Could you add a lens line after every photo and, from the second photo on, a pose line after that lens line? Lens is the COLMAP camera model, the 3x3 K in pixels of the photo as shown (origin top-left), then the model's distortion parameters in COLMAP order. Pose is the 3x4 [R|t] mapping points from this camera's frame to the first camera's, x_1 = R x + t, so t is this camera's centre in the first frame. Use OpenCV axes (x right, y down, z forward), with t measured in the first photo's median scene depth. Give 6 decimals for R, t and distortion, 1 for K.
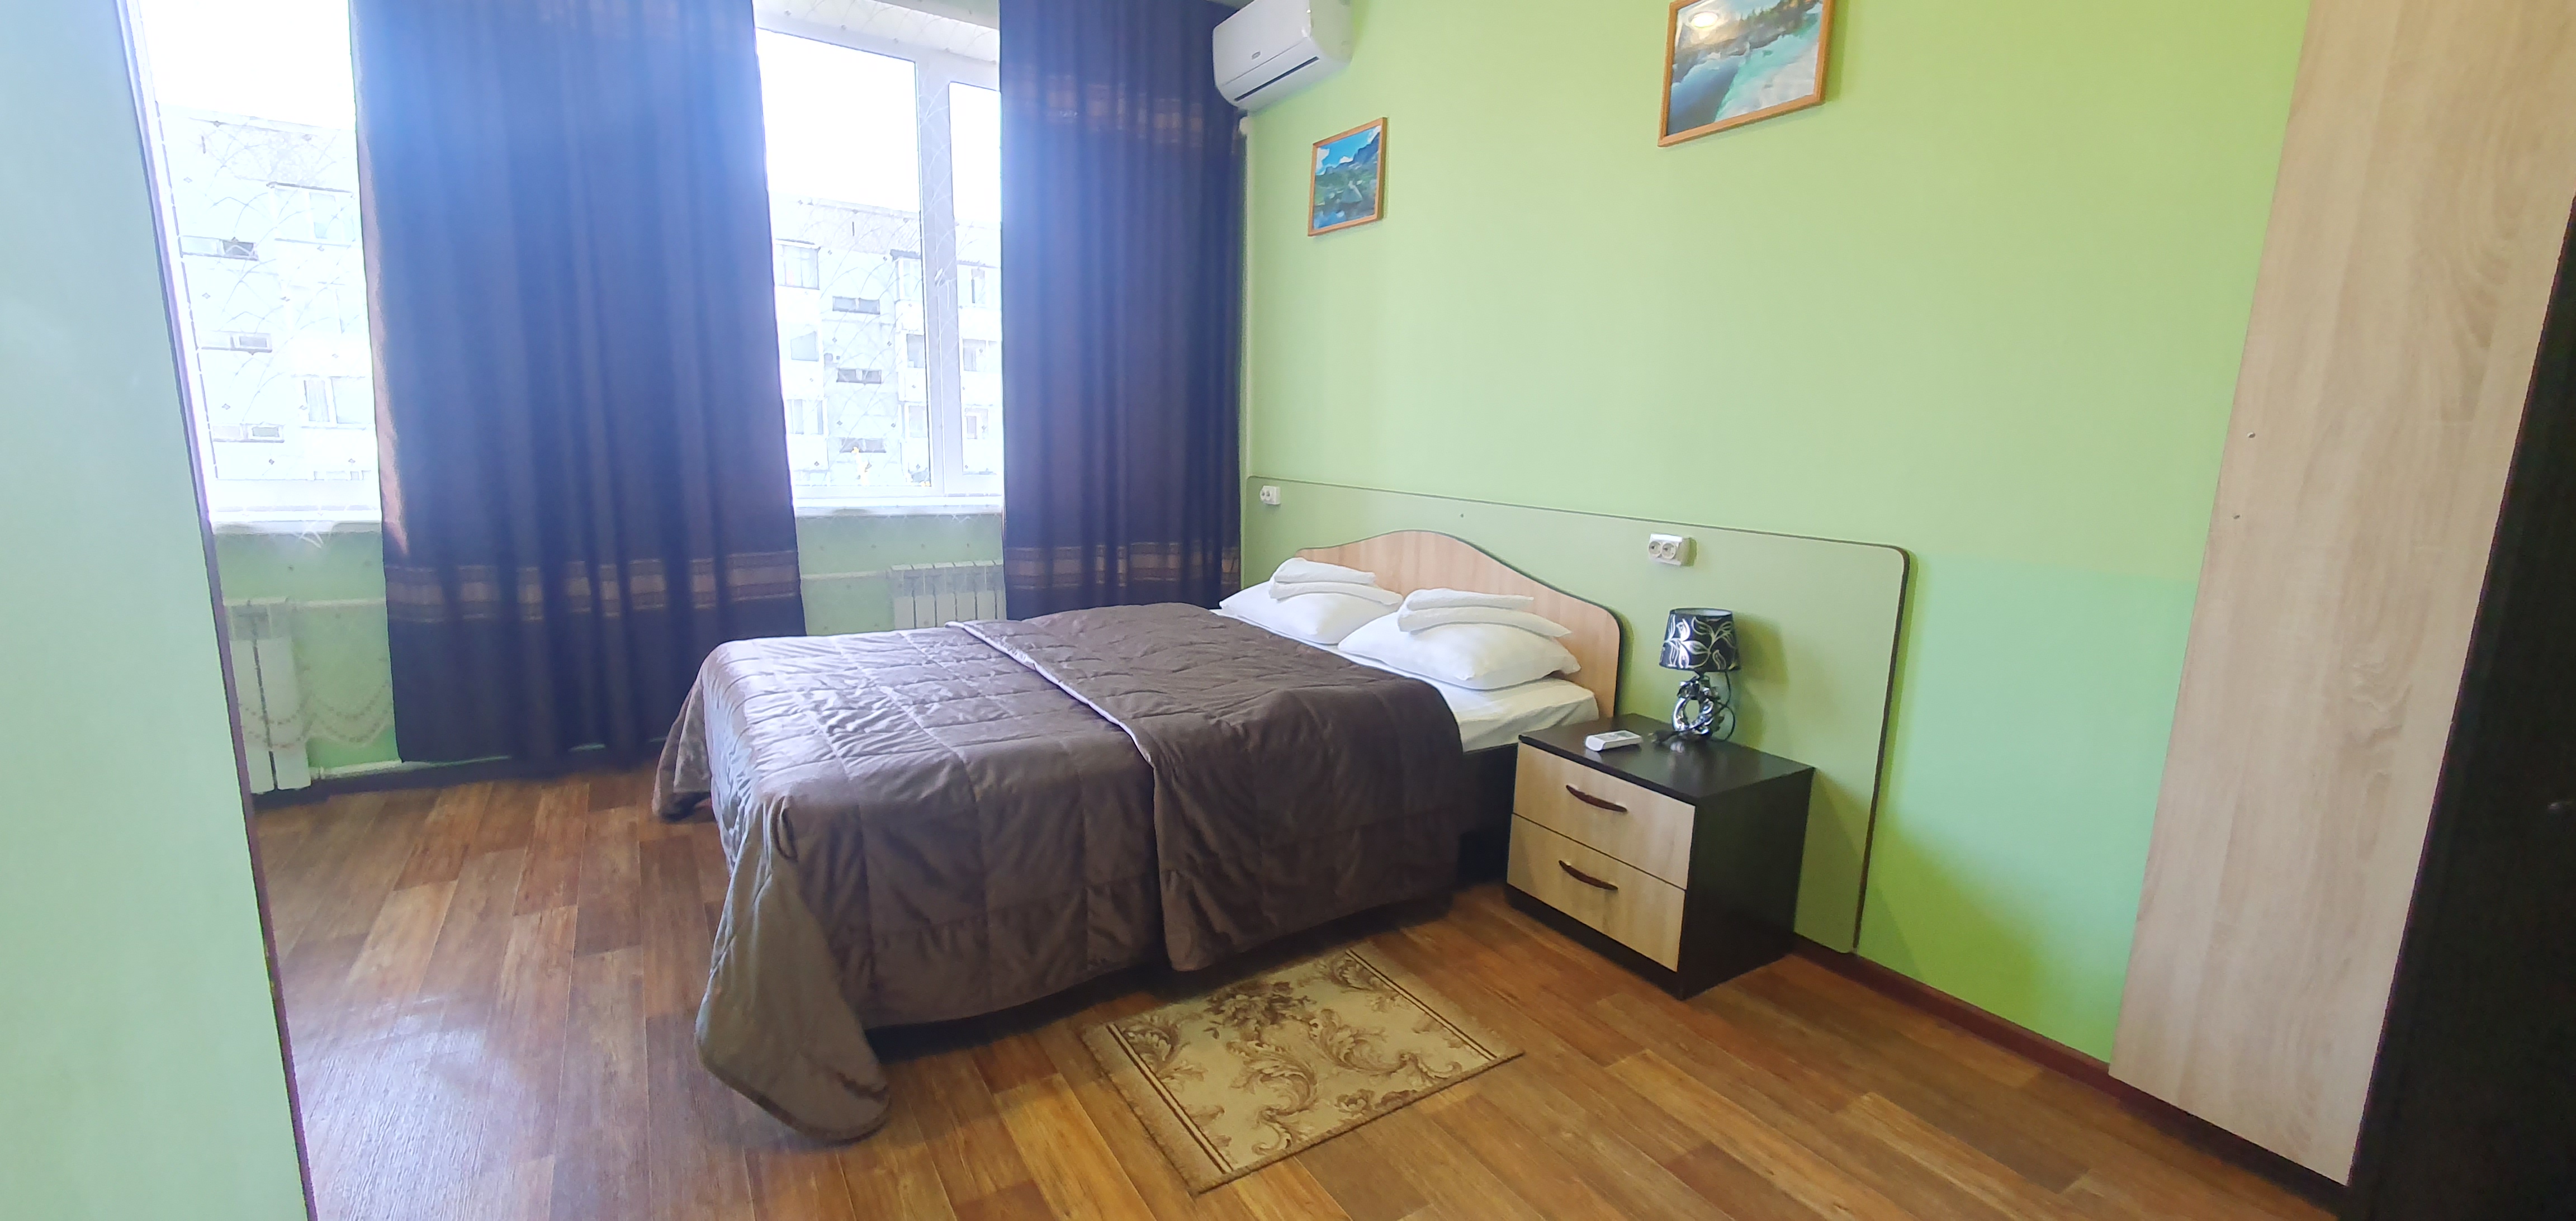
lens RADIAL K [[1022.4, 0, 1307.3], [0, 1022.4, 619.6], [0, 0, 1]] dist [0.001340, 0.000107]
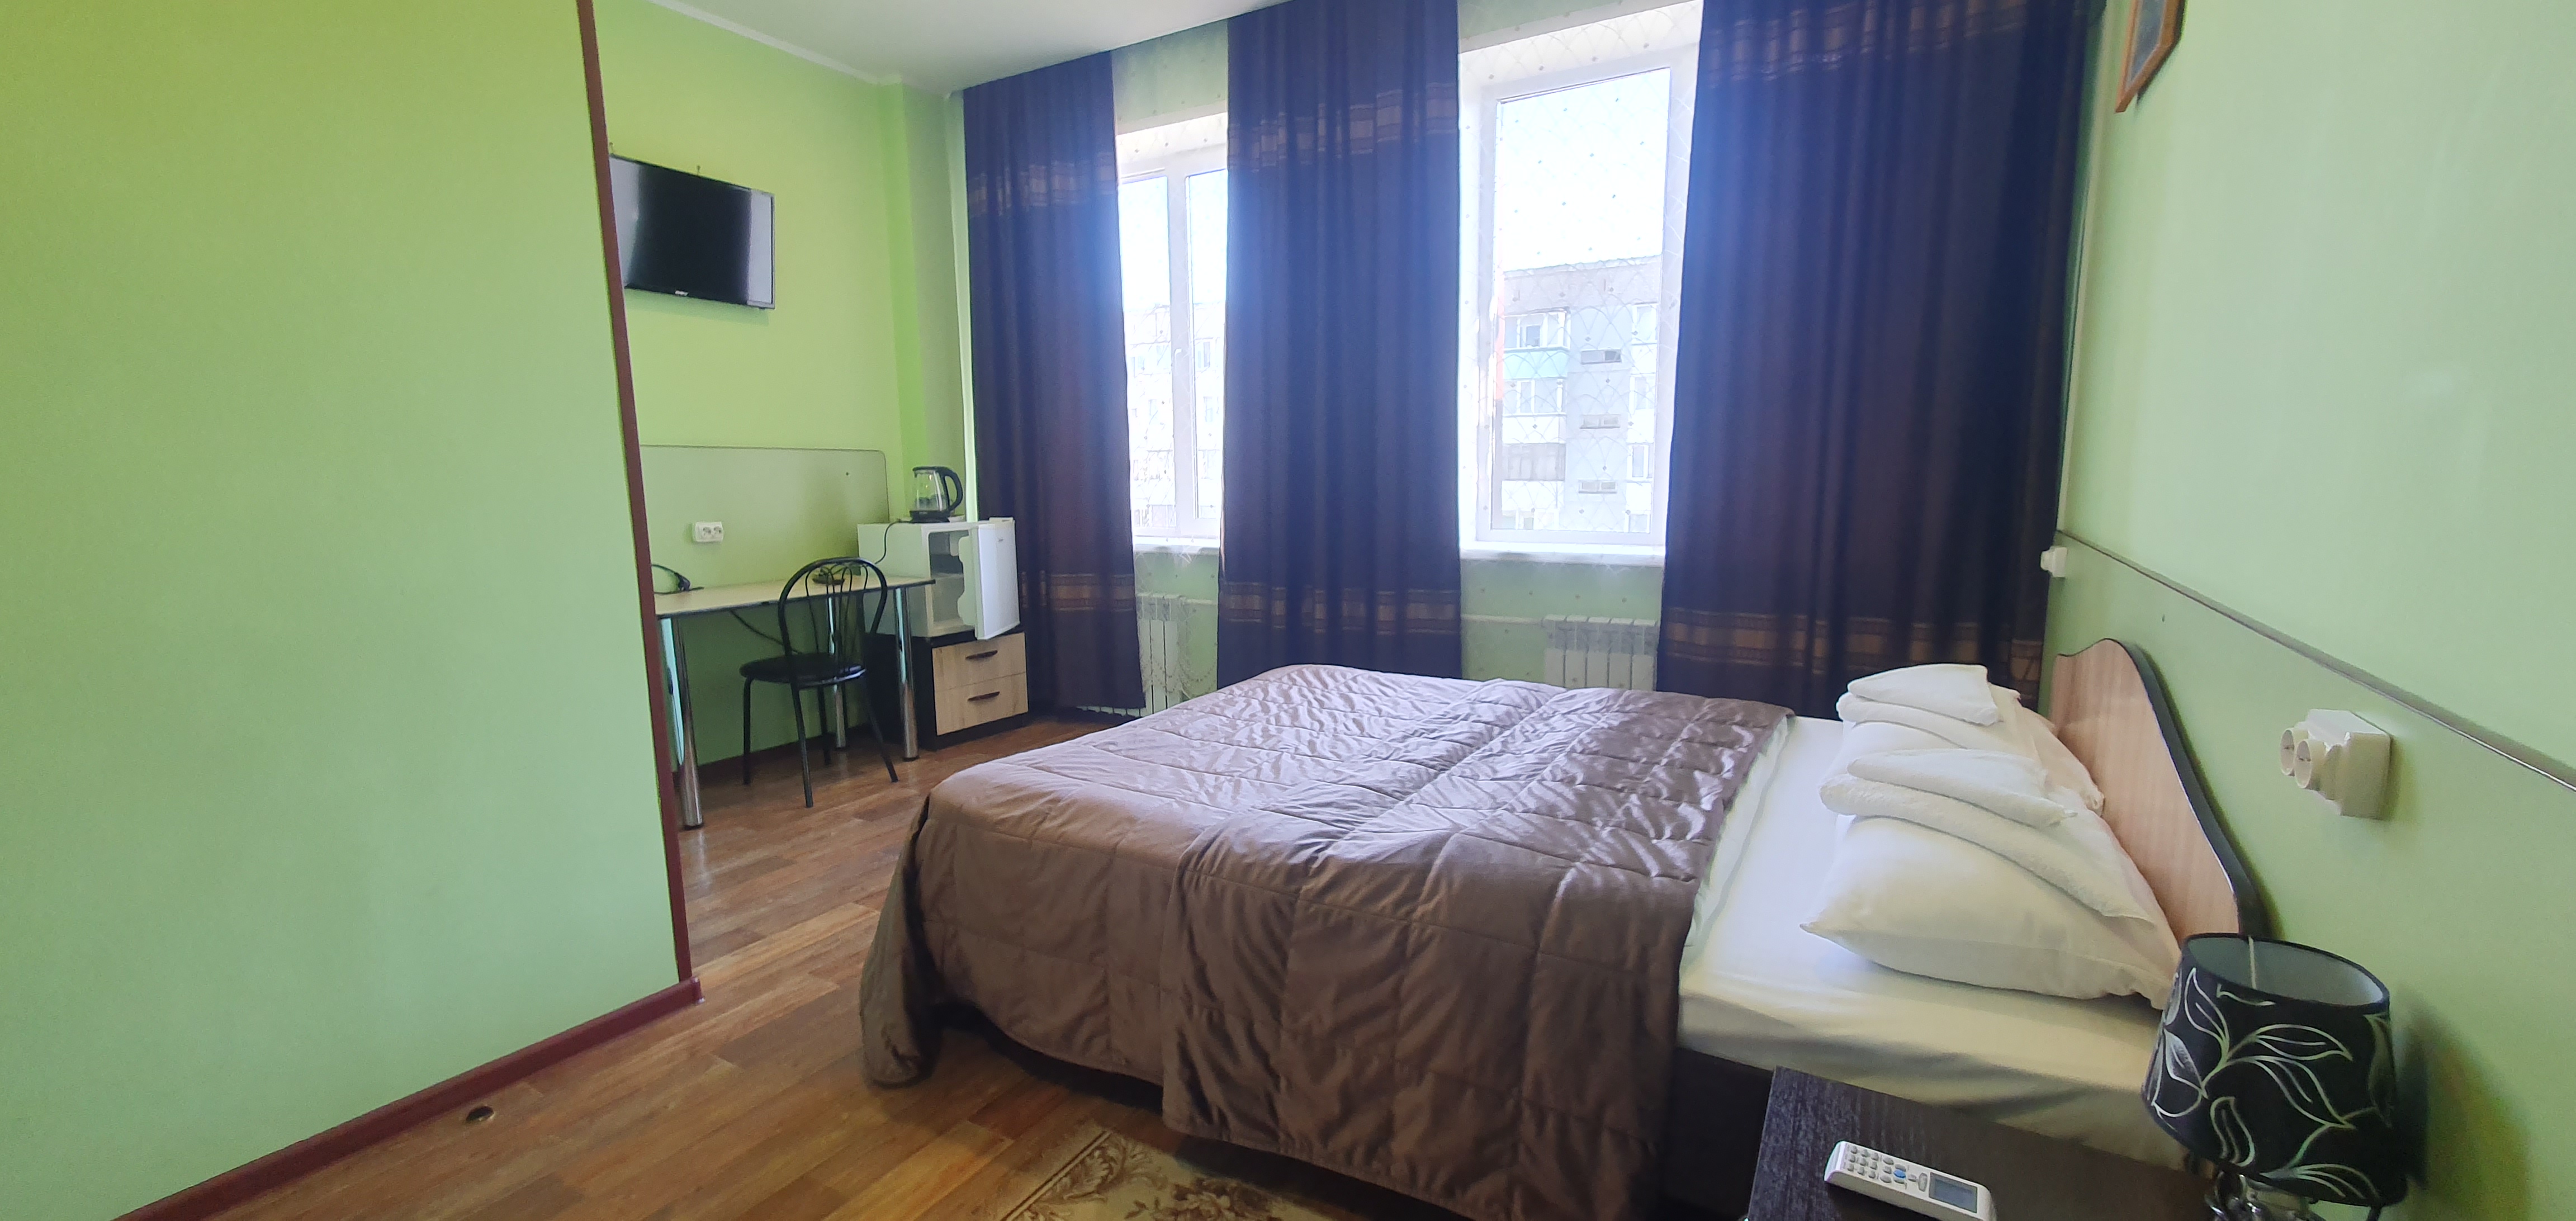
lens RADIAL K [[1022.4, 0, 1307.3], [0, 1022.4, 619.6], [0, 0, 1]] dist [0.001340, 0.000107]
pose [[0.458364, 0.097938, -0.883352, 0.355356], [-0.136522, 0.989873, 0.038908, -0.059092], [0.878217, 0.102763, 0.467092, 0.389834]]
